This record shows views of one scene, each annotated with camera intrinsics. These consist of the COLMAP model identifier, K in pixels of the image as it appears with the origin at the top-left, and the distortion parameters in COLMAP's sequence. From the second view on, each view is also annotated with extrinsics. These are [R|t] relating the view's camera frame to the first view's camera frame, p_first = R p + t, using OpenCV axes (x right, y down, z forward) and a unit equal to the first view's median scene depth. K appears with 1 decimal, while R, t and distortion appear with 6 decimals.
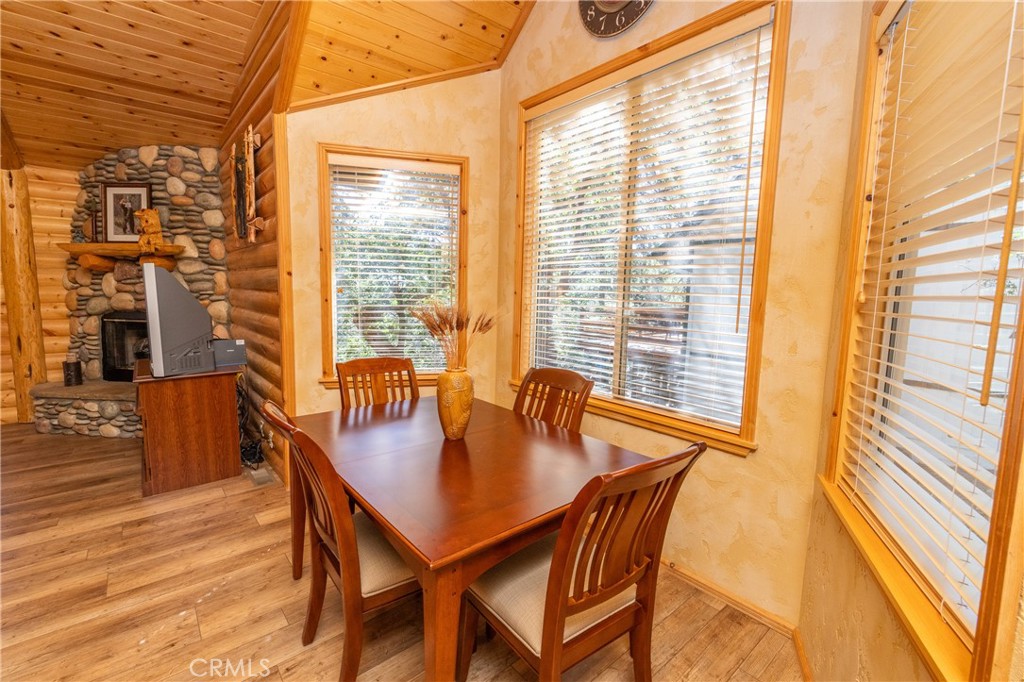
lens RADIAL K [[440.7, 0, 515.9], [0, 440.7, 341.0], [0, 0, 1]] dist [-0.002373, 0.000819]
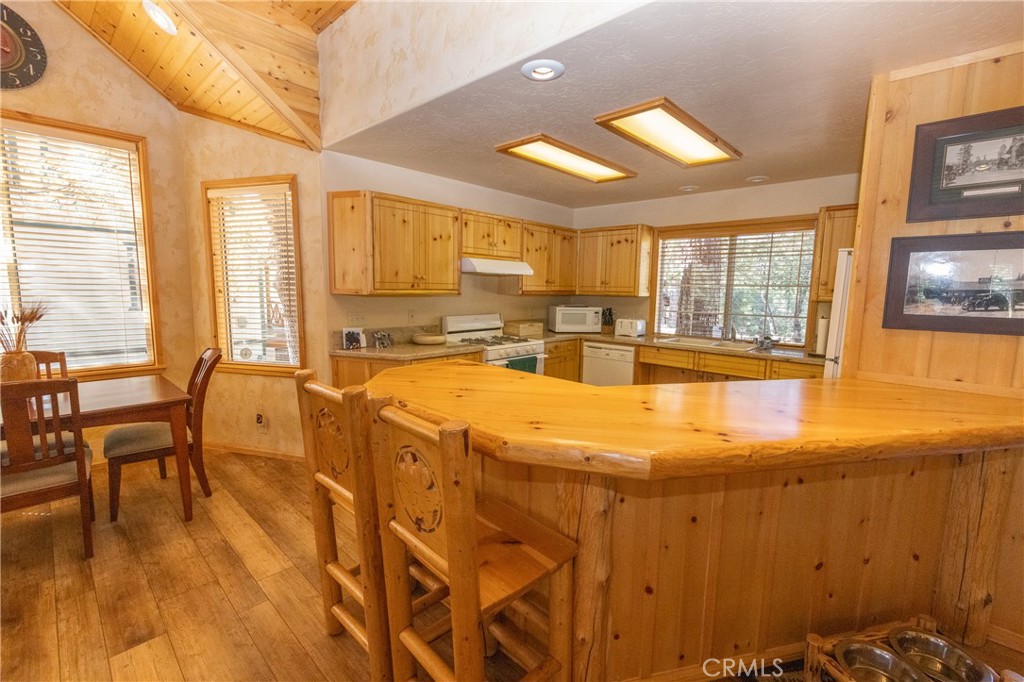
lens RADIAL K [[440.7, 0, 517.1], [0, 440.7, 340.2], [0, 0, 1]] dist [-0.002373, 0.000819]
pose [[-0.109543, -0.138276, 0.984317, -0.994204], [0.093869, 0.984412, 0.148736, -0.015729], [-0.989540, 0.108690, -0.094855, -0.248187]]
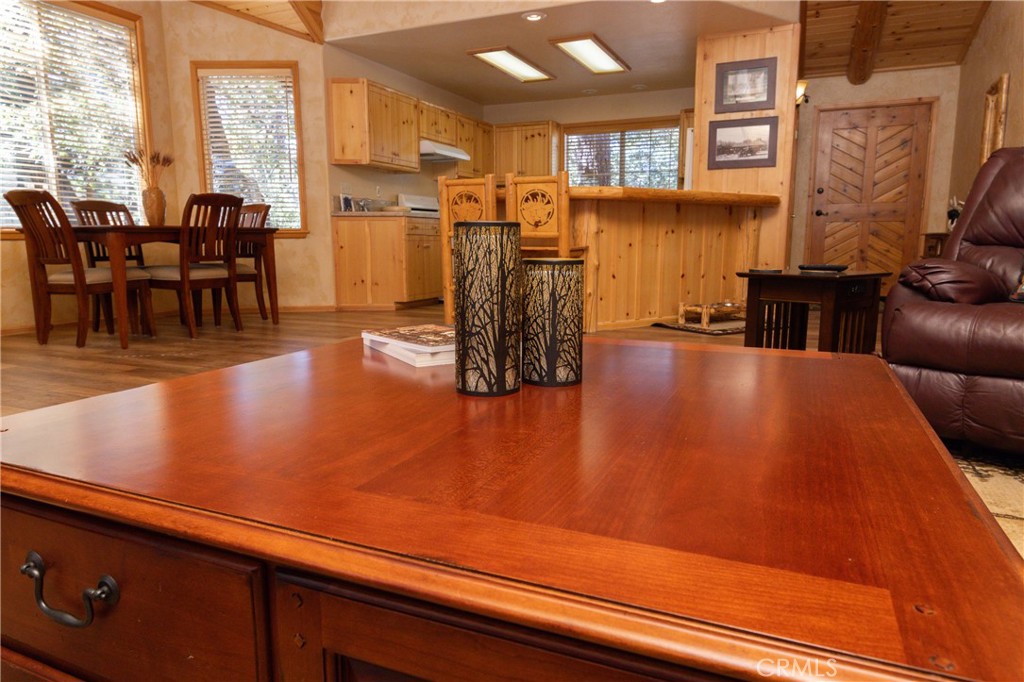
lens RADIAL K [[648.6, 0, 519.0], [0, 648.6, 337.2], [0, 0, 1]] dist [0.001316, -0.003832]
pose [[-0.427998, -0.153859, 0.890587, -1.953163], [0.096466, 0.971997, 0.214282, 0.141833], [-0.898617, 0.177623, -0.401171, 0.503722]]
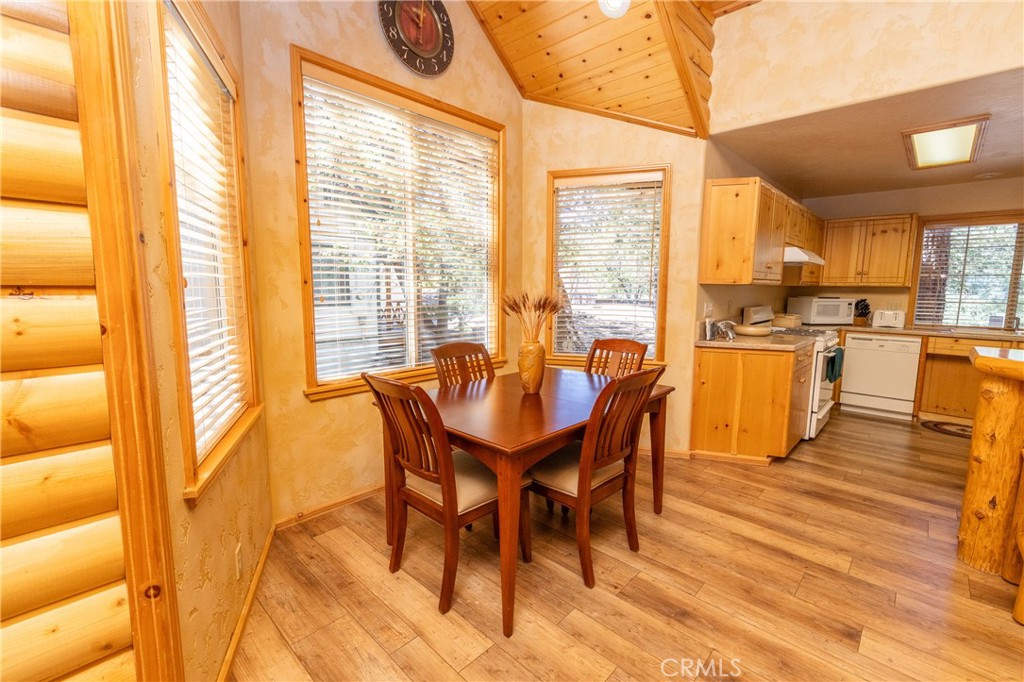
lens RADIAL K [[440.7, 0, 517.6], [0, 440.7, 339.8], [0, 0, 1]] dist [-0.002373, 0.000819]
pose [[-0.103852, -0.142861, 0.984279, -0.874685], [0.100984, 0.983001, 0.153331, -0.089952], [-0.989453, 0.115321, -0.087660, 0.704083]]
